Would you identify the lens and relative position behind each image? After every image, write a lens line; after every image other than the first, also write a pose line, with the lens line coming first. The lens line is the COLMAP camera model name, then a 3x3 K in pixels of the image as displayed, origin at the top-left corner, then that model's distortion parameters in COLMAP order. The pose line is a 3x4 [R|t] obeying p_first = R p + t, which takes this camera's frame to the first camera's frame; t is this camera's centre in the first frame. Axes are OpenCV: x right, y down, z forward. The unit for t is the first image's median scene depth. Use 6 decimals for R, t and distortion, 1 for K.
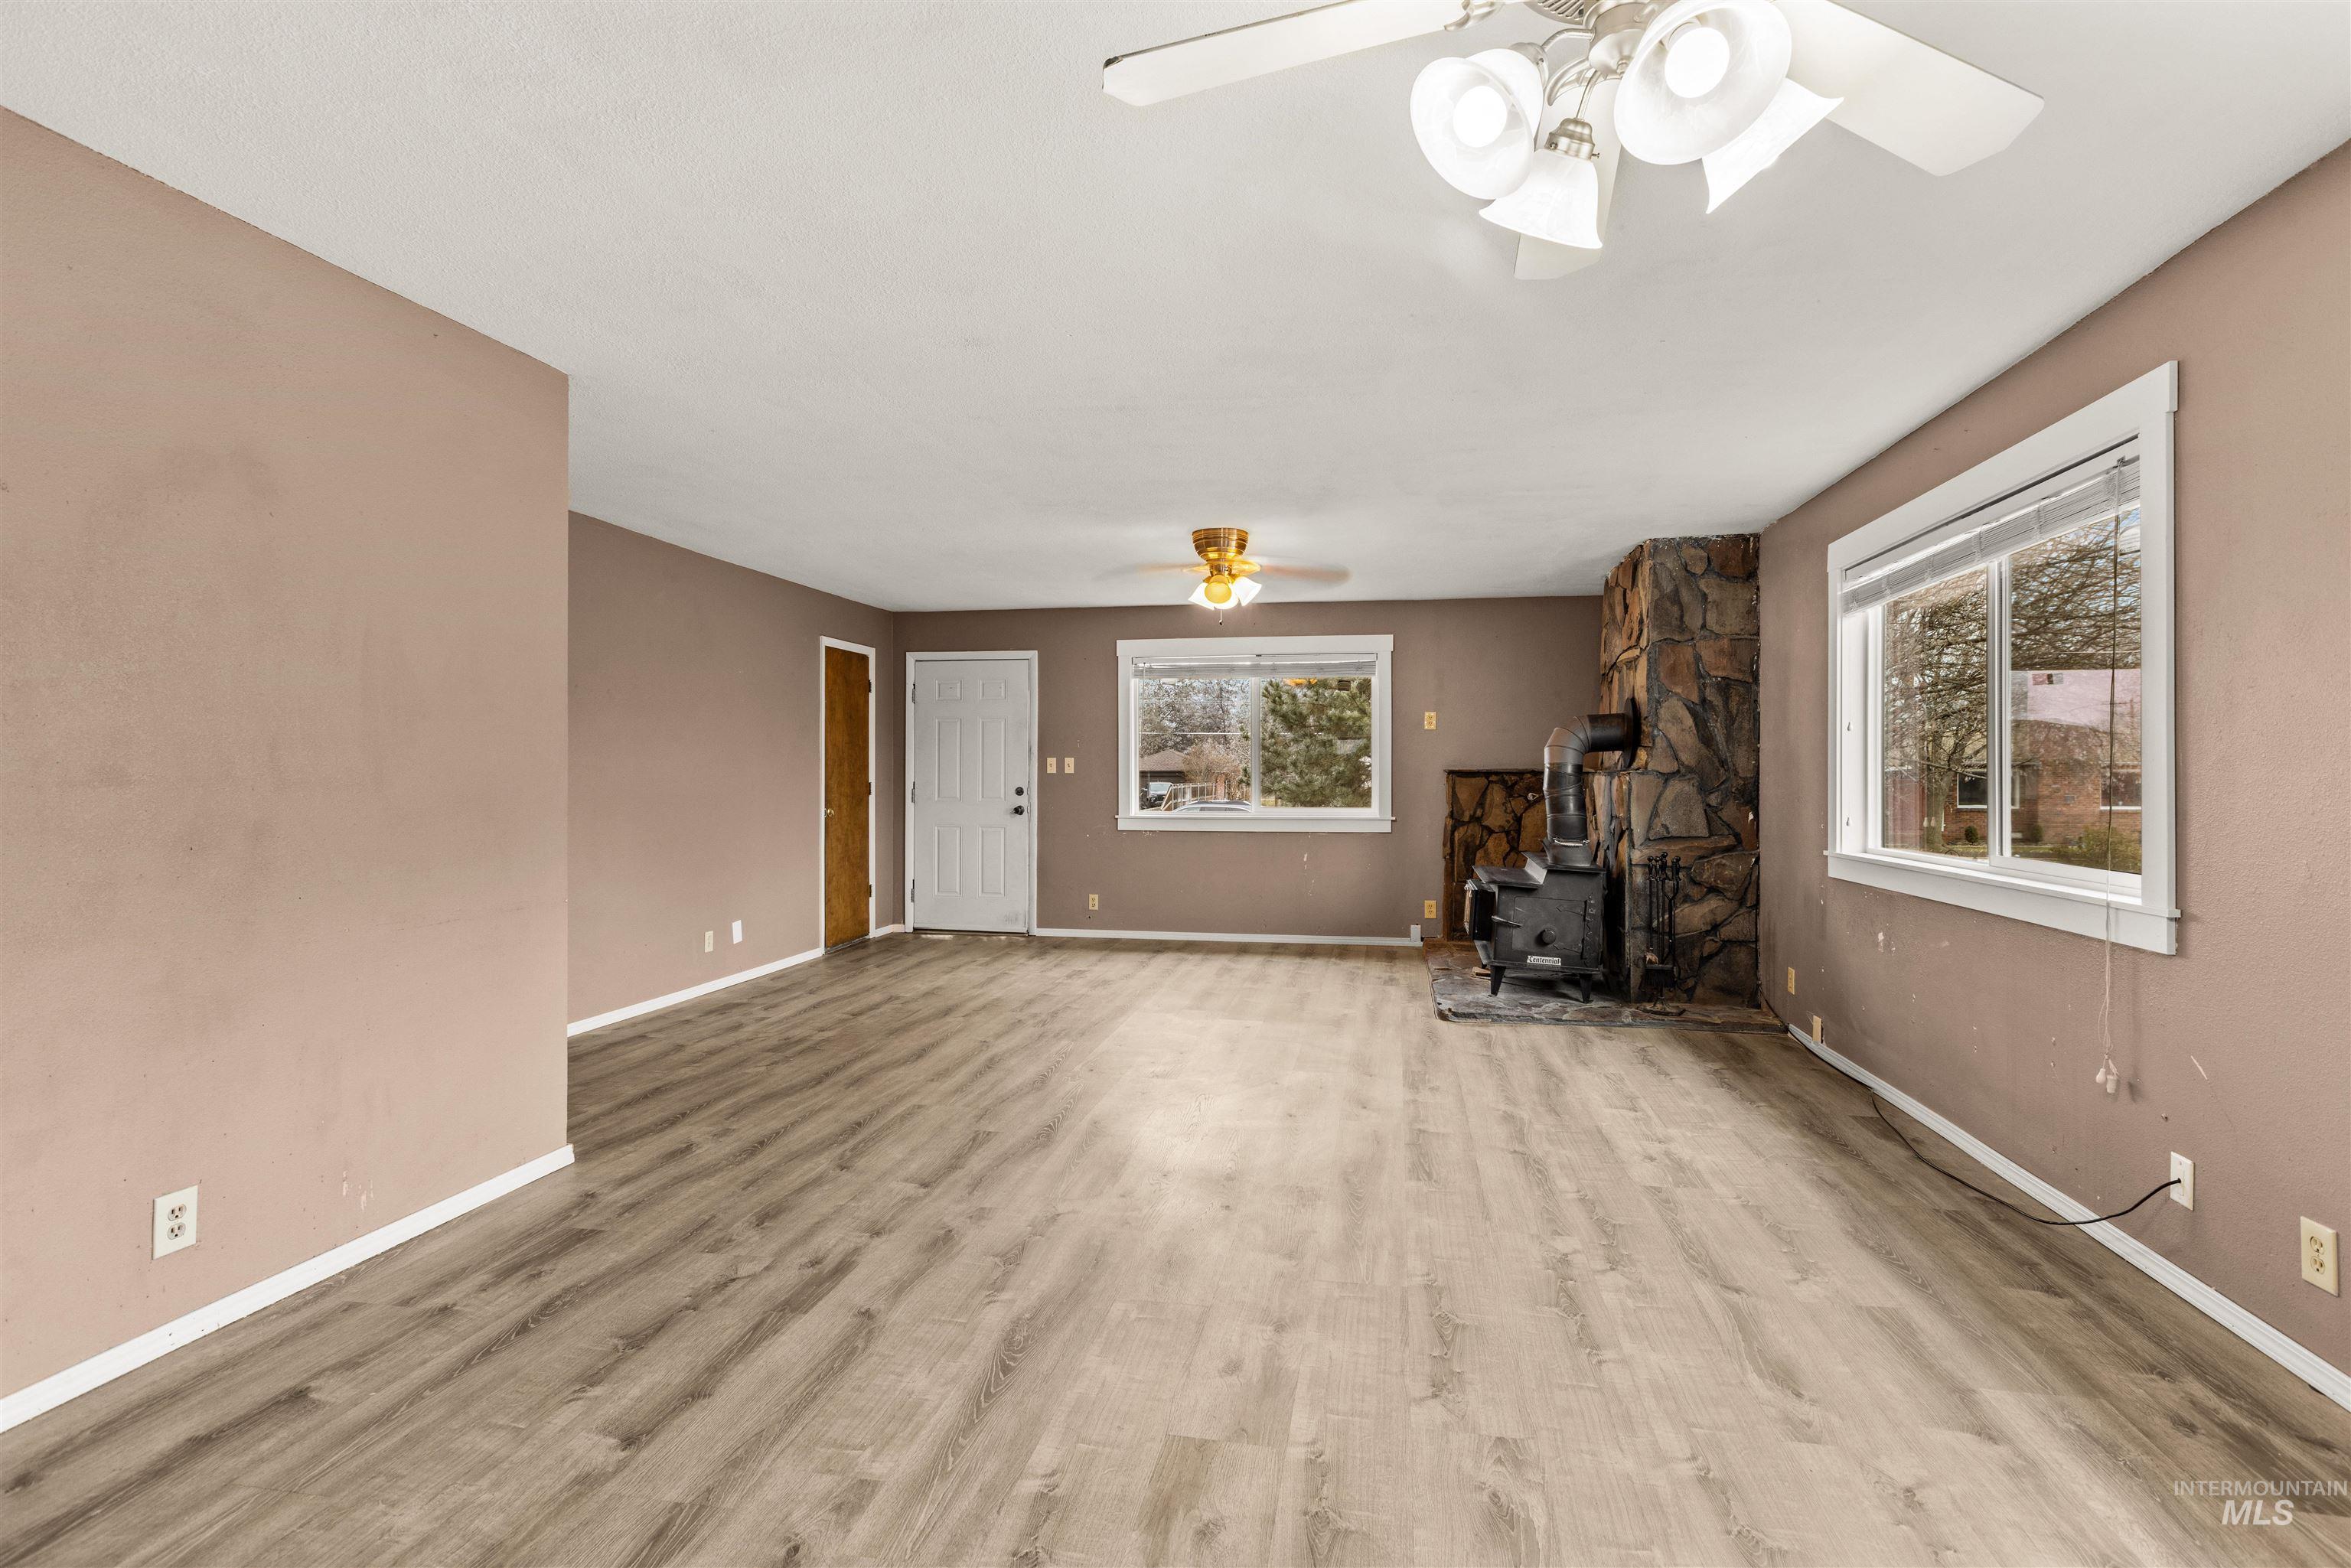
lens RADIAL K [[1070.1, 0, 1212.6], [0, 1070.1, 771.4], [0, 0, 1]] dist [-0.002911, -0.000099]
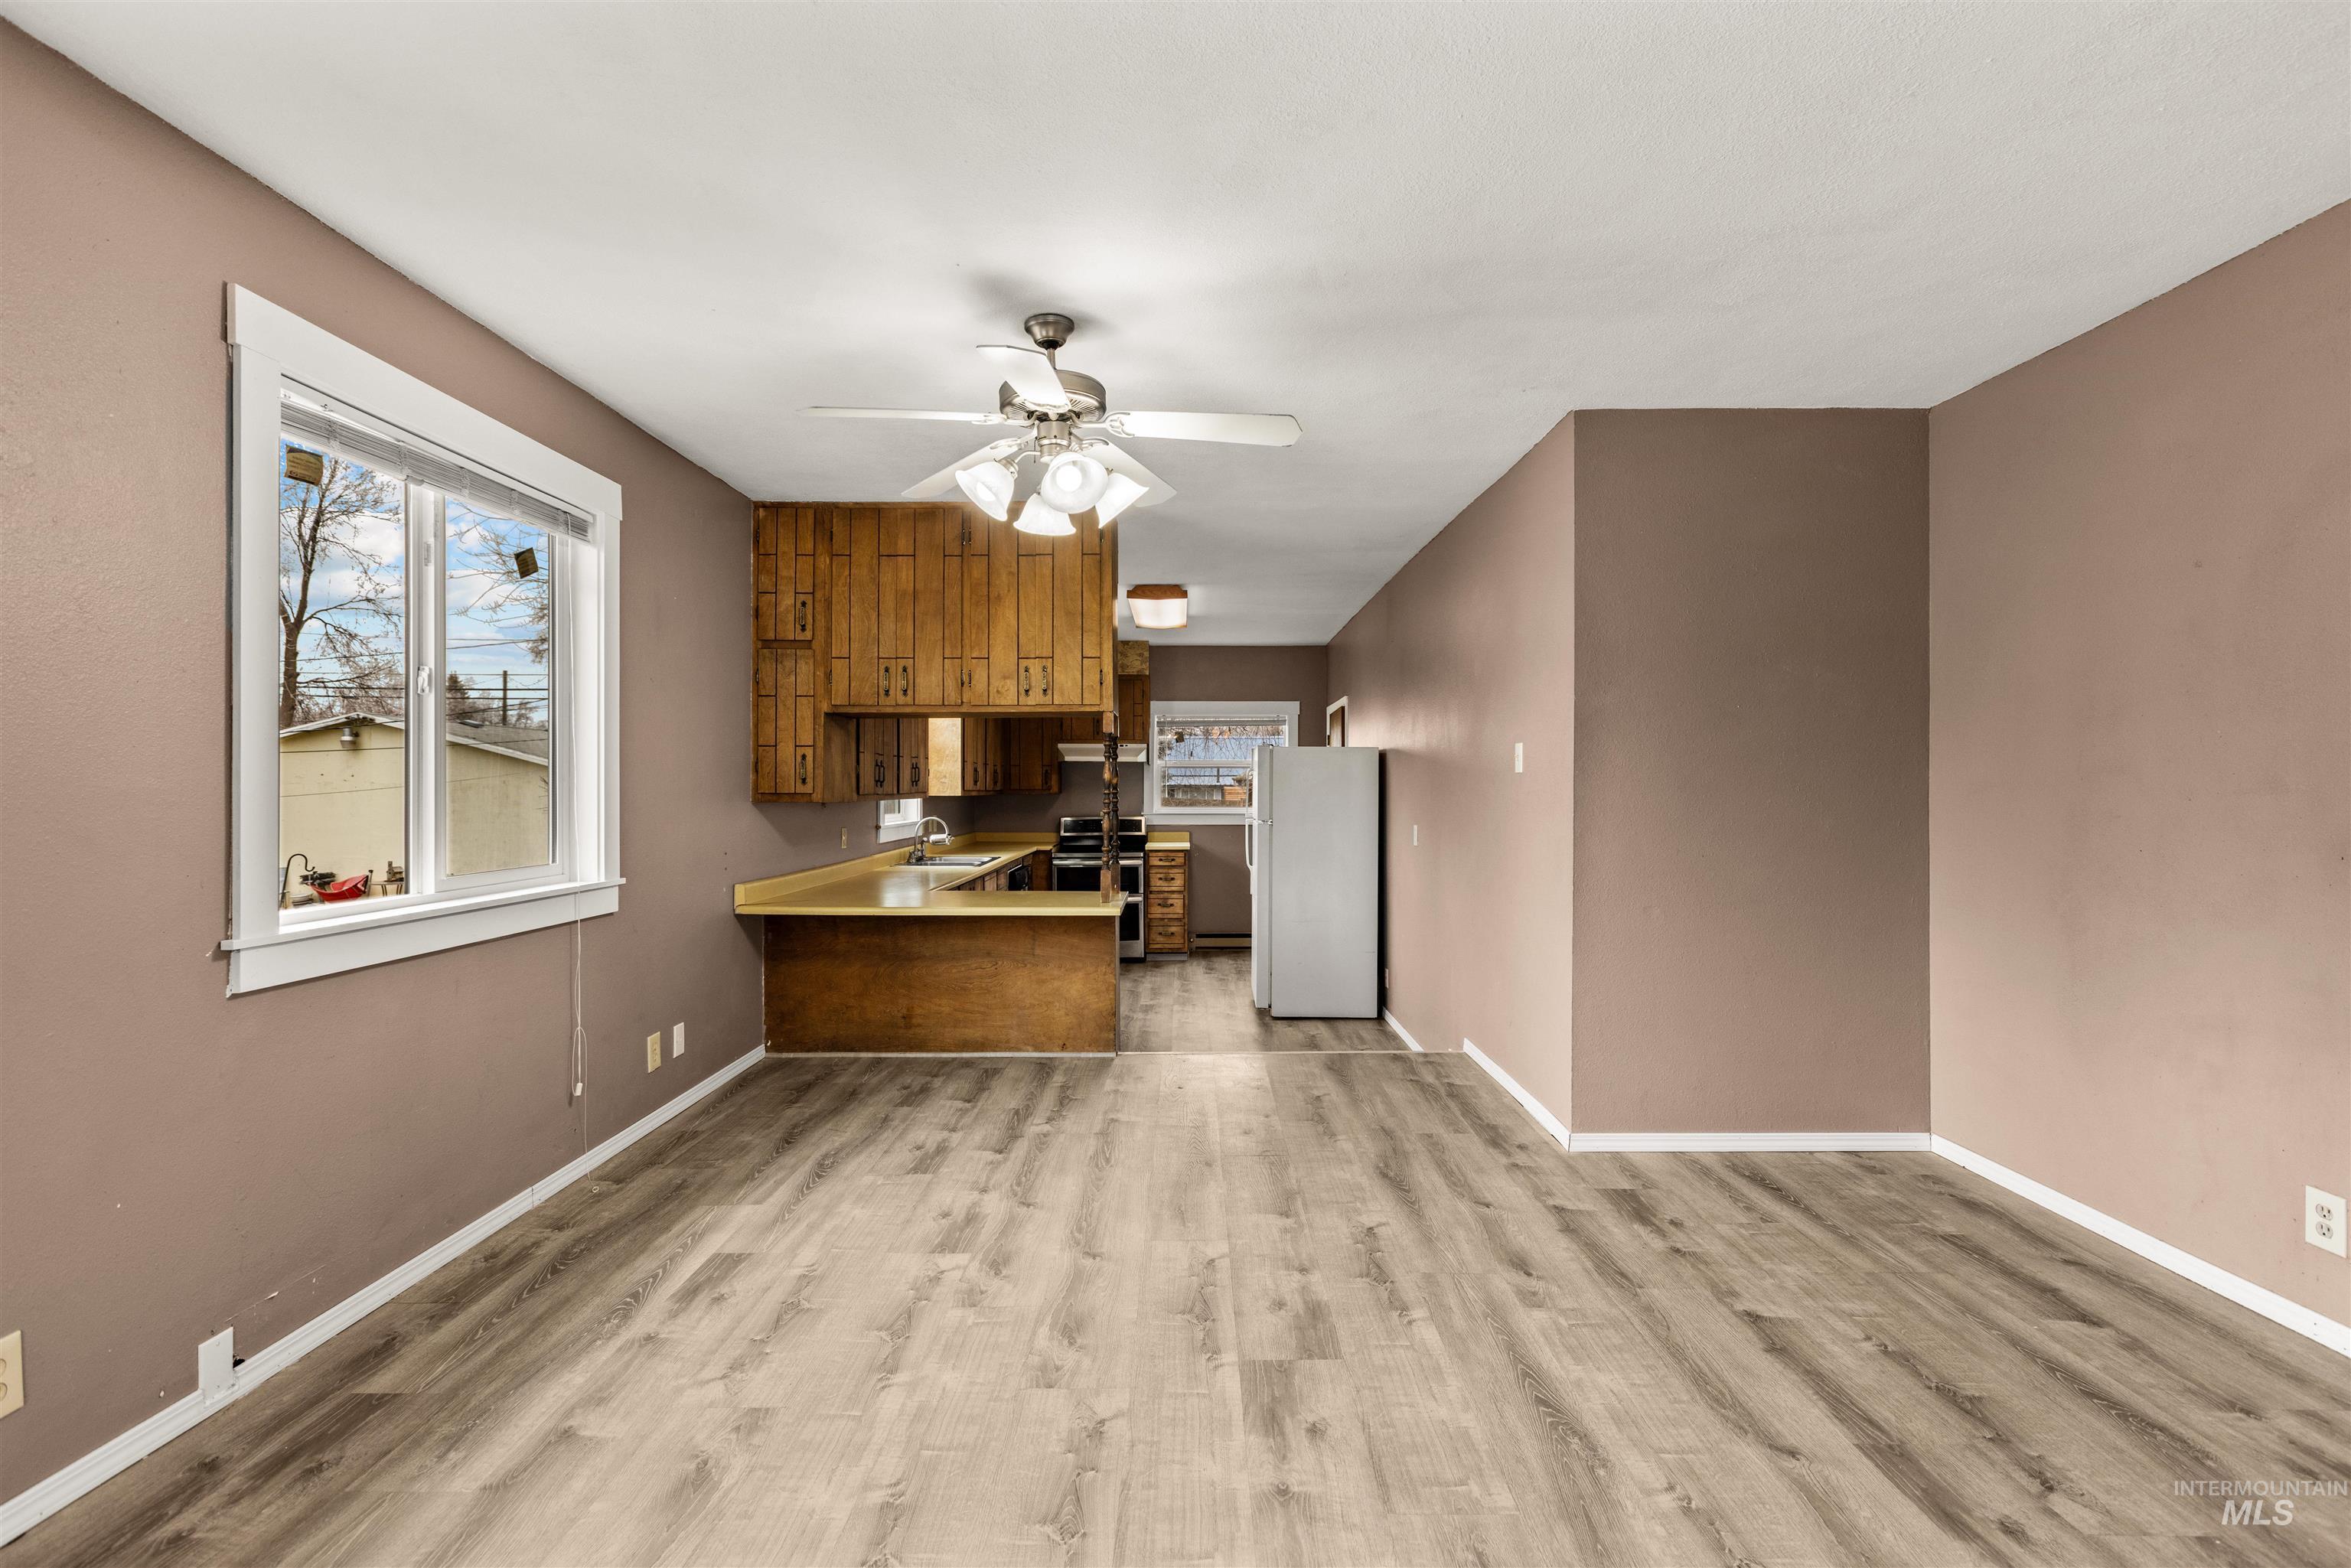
lens RADIAL K [[1054.7, 0, 1189.2], [0, 1054.7, 788.4], [0, 0, 1]] dist [0.002563, -0.001617]
pose [[-0.985651, 0.000374, -0.168796, 0.111545], [0.000213, 1.000000, 0.000972, 0.003038], [0.168796, 0.000922, -0.985651, 0.749365]]
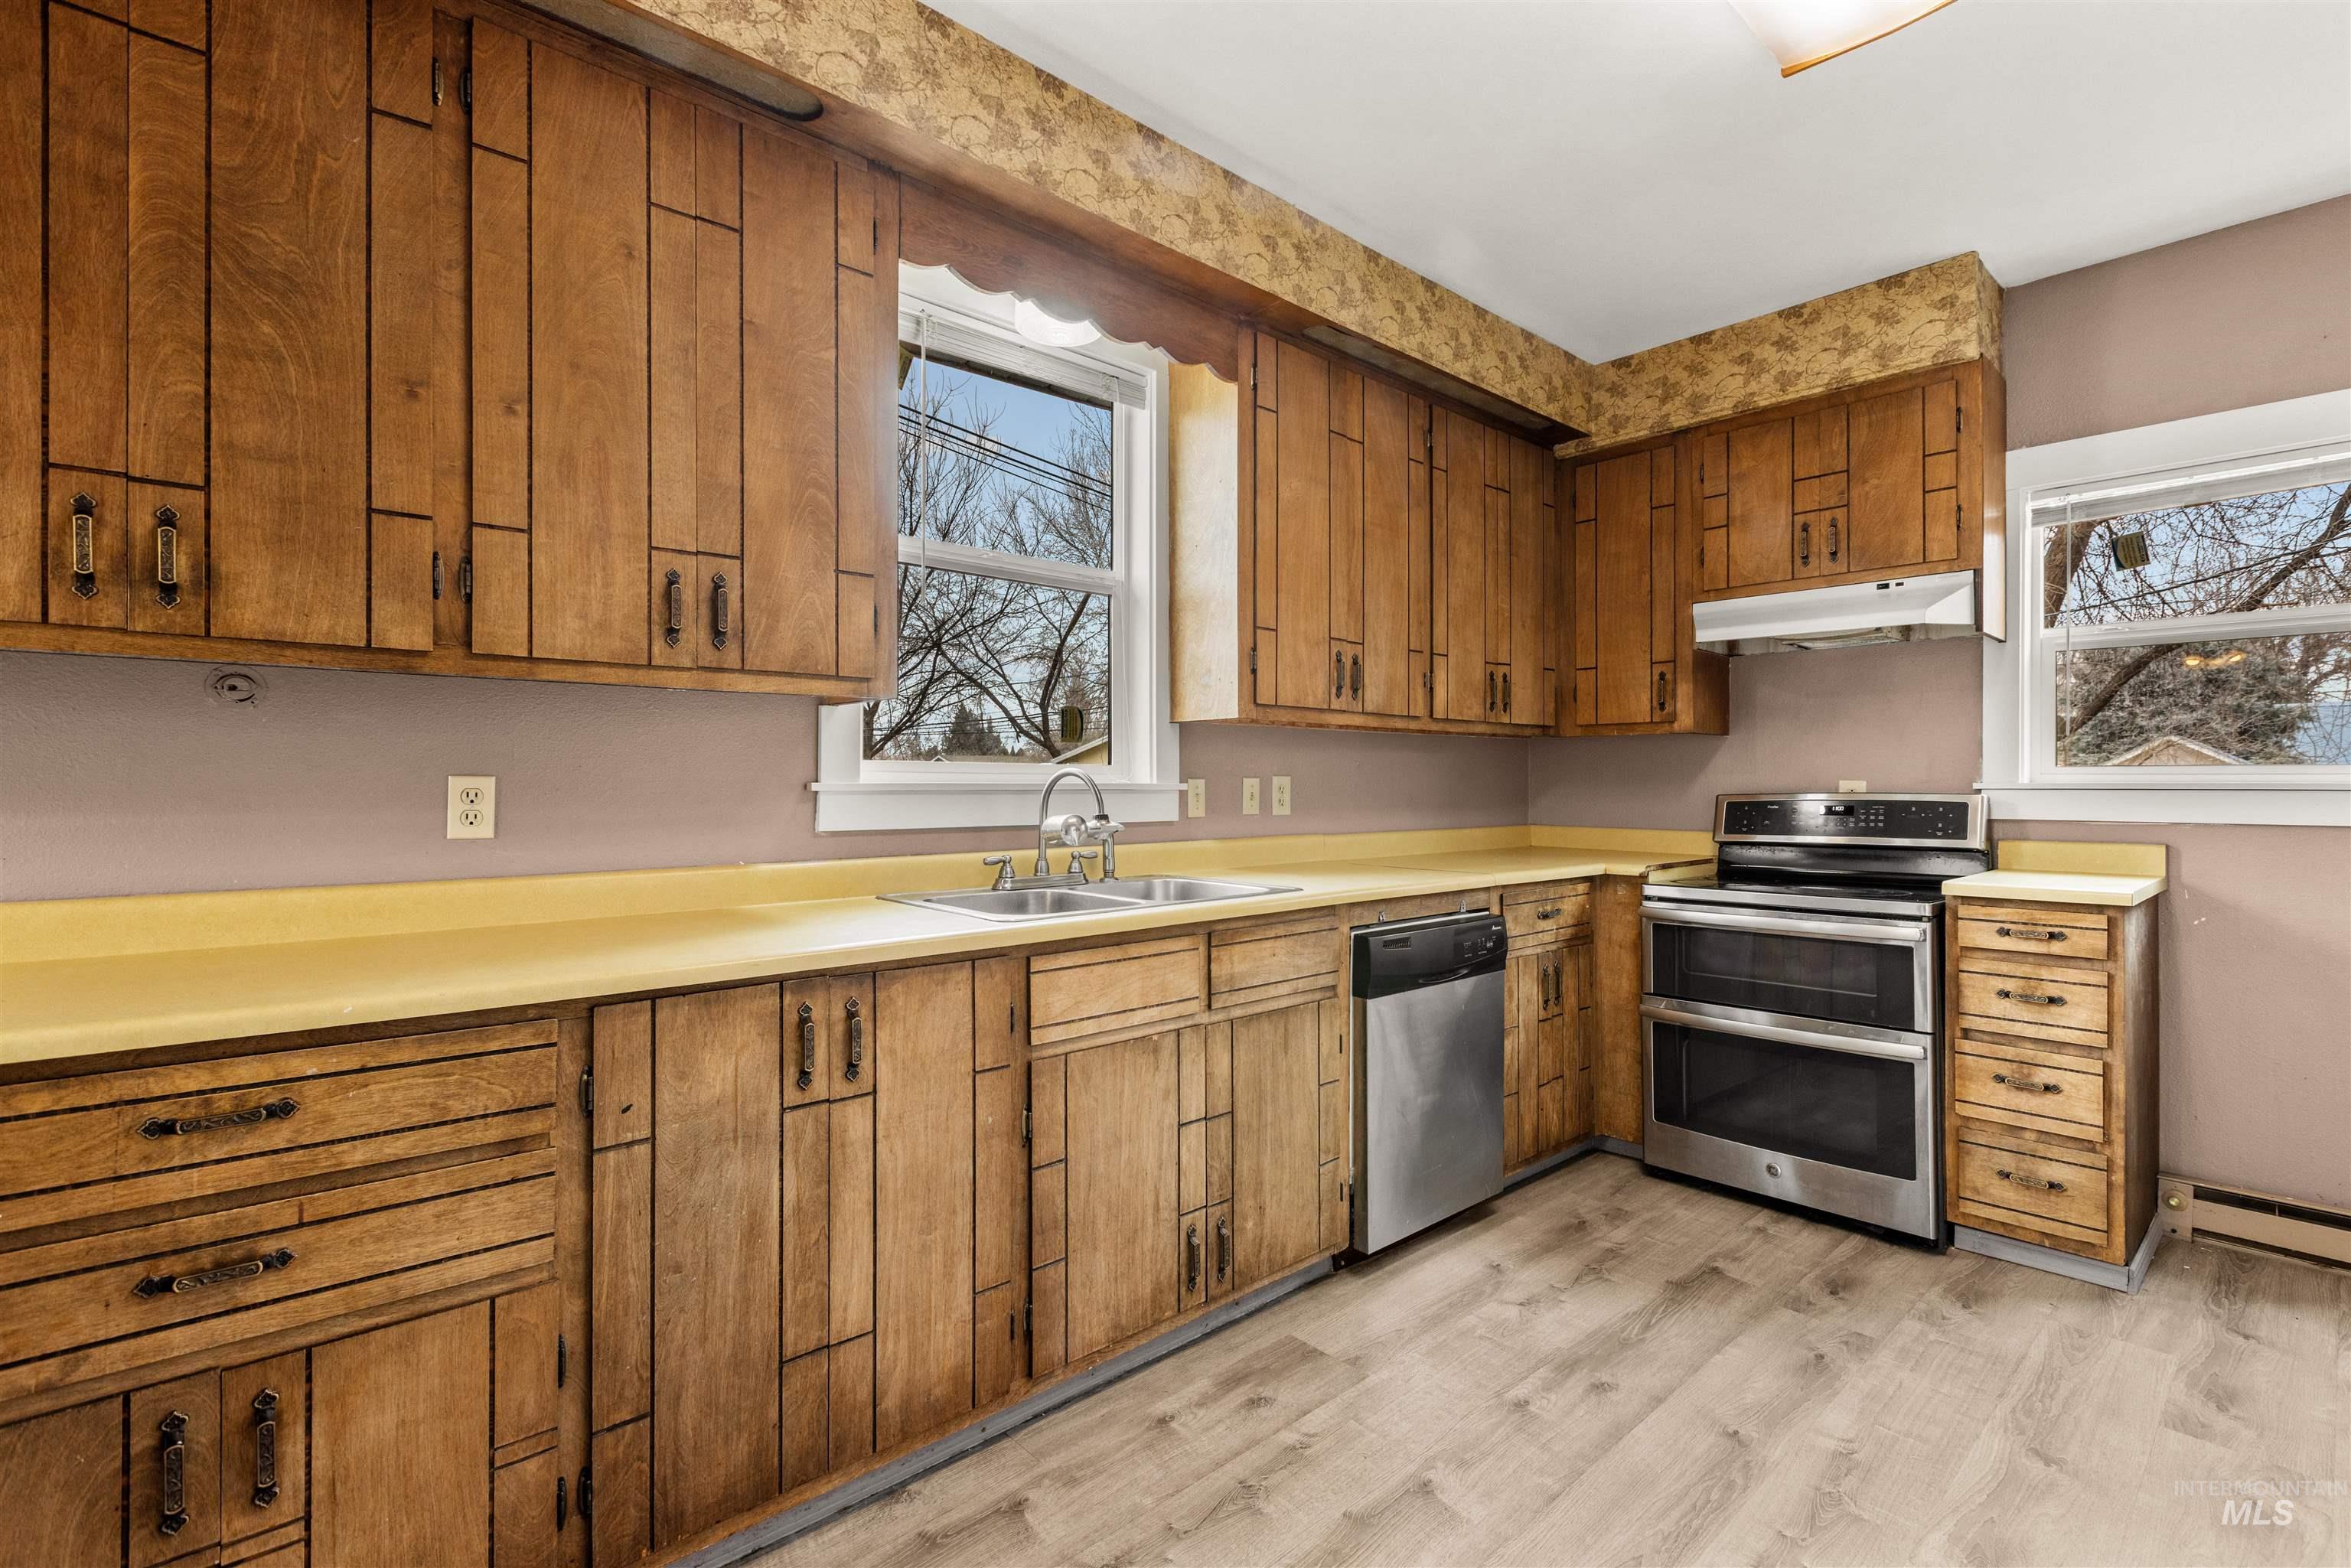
lens RADIAL K [[1045.7, 0, 1179.1], [0, 1045.7, 780.0], [0, 0, 1]] dist [0.000013, 0.000010]
pose [[-0.776669, 0.003183, 0.629901, -0.126642], [-0.000012, 0.999987, -0.005068, 0.046287], [-0.629909, -0.003944, -0.776659, -0.232230]]
